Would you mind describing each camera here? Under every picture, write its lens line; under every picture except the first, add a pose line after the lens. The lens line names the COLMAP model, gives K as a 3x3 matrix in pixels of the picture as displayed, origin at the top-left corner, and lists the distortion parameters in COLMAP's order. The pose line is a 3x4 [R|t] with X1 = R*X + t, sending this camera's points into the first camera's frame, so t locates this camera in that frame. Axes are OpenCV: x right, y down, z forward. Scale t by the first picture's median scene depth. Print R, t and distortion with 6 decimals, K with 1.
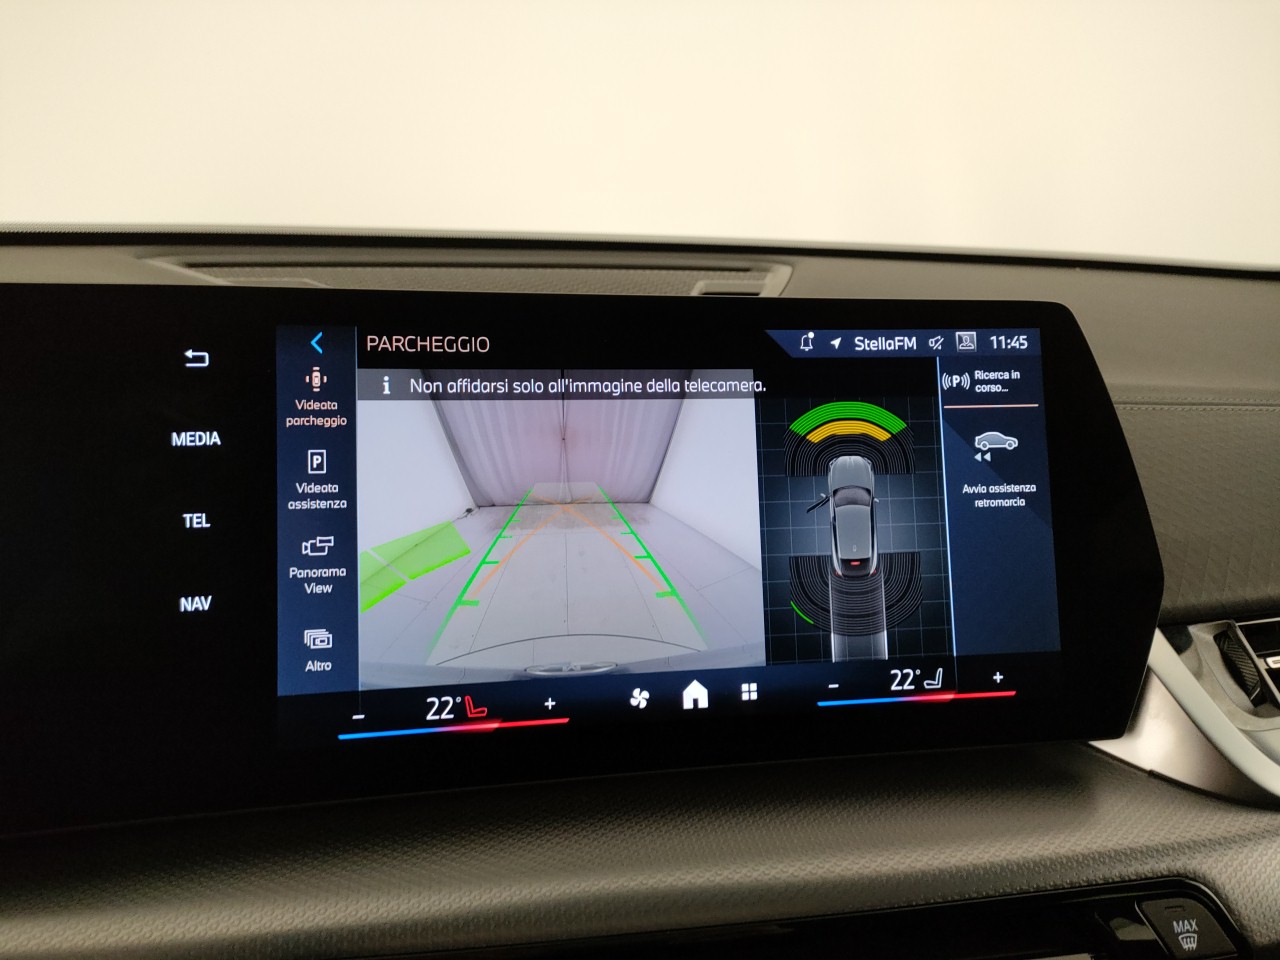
lens RADIAL K [[969.3, 0, 652.0], [0, 969.3, 450.8], [0, 0, 1]] dist [0.064115, -0.076275]
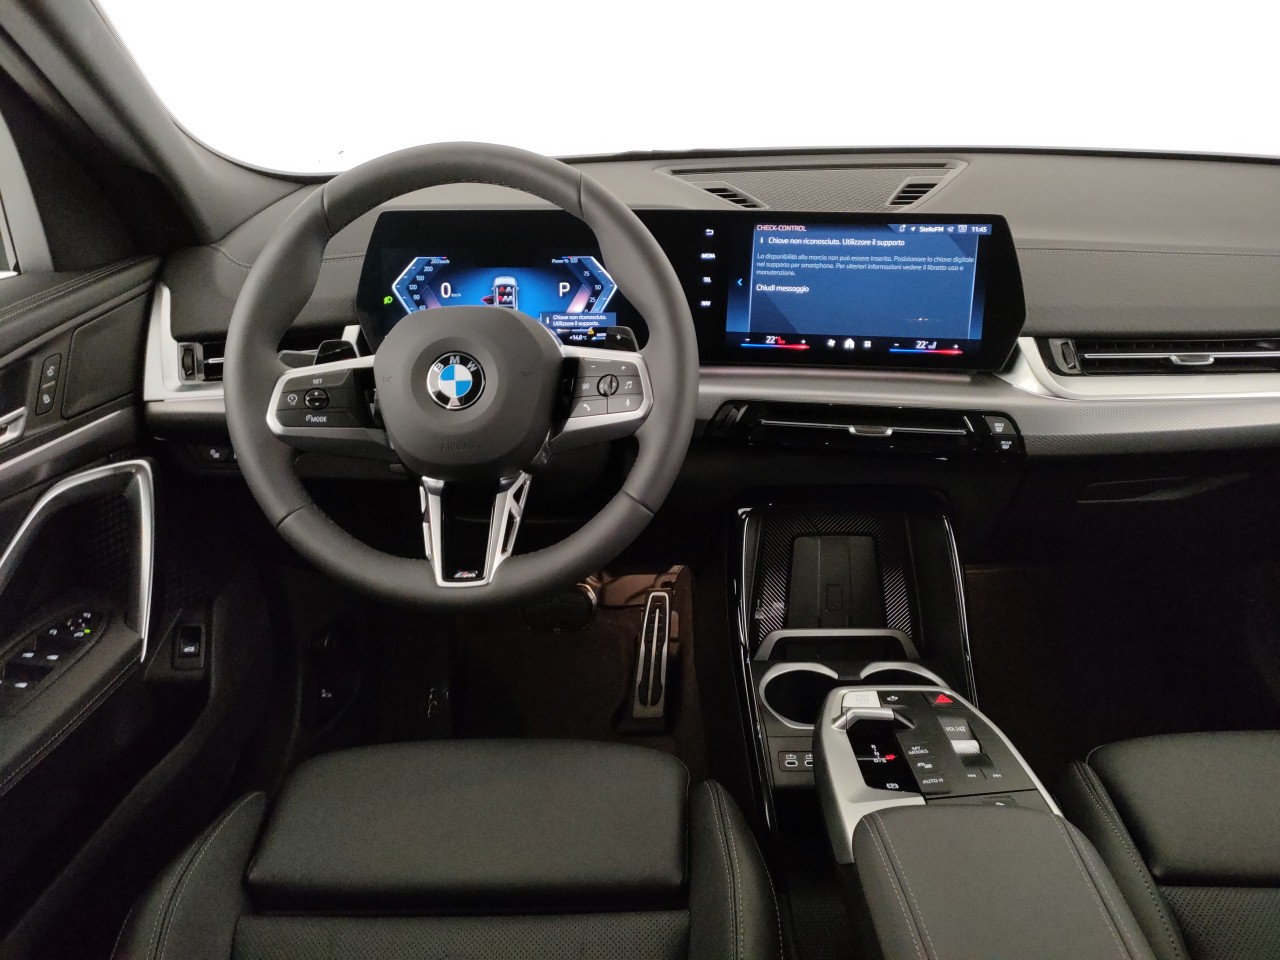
lens RADIAL K [[969.3, 0, 627.5], [0, 969.3, 474.9], [0, 0, 1]] dist [0.064115, -0.076275]
pose [[0.939098, 0.112852, -0.324591, 0.446903], [-0.037444, 0.972520, 0.229787, -0.036574], [0.341603, -0.203638, 0.917518, -2.272383]]
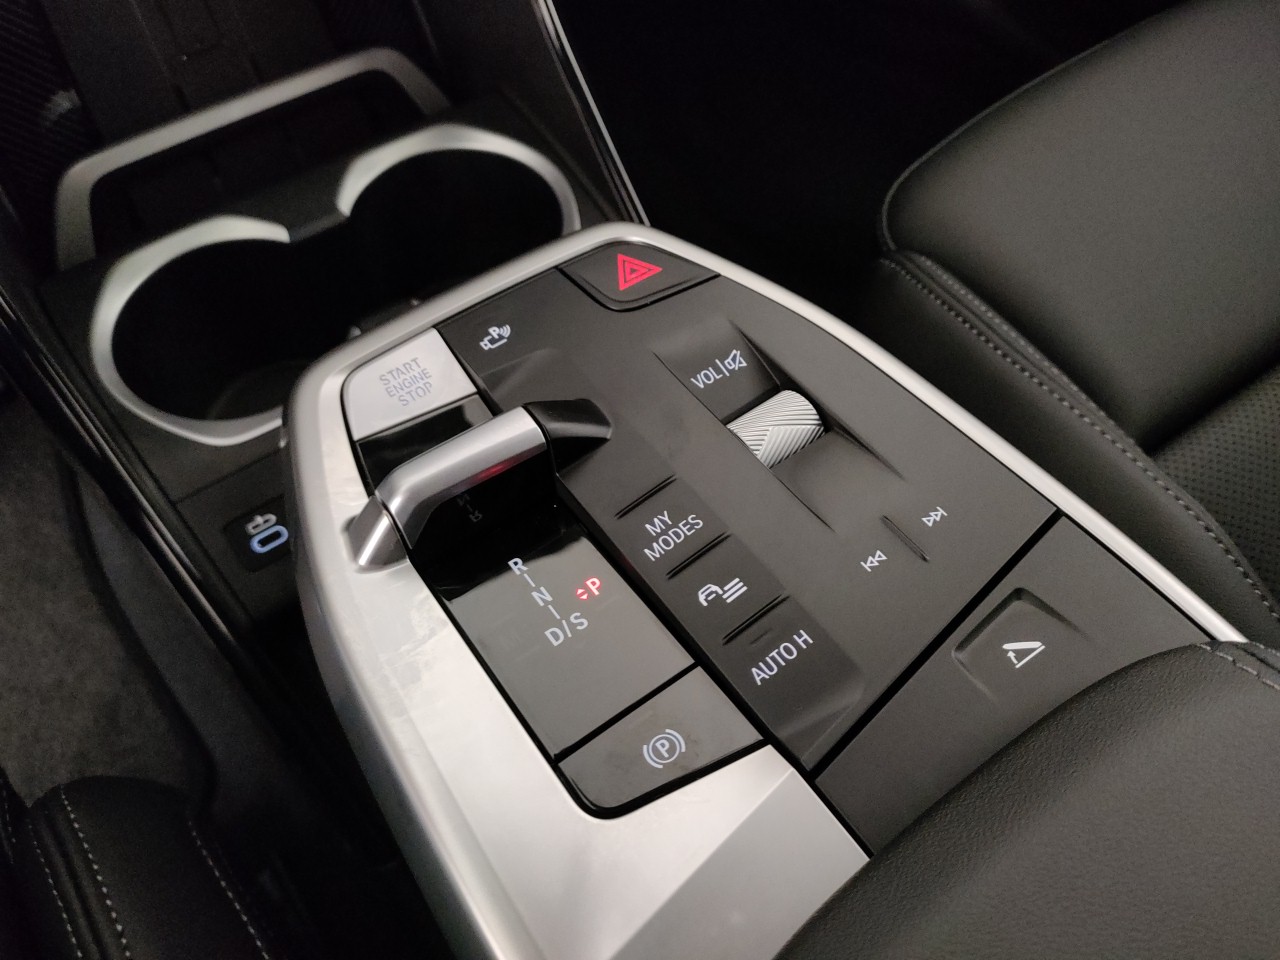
lens RADIAL K [[969.3, 0, 640.9], [0, 969.3, 480.8], [0, 0, 1]] dist [0.064115, -0.076275]
pose [[0.961553, -0.225792, 0.156314, 0.289826], [0.033386, 0.661093, 0.749560, 0.647657], [-0.272583, -0.715523, 0.643215, -0.273743]]
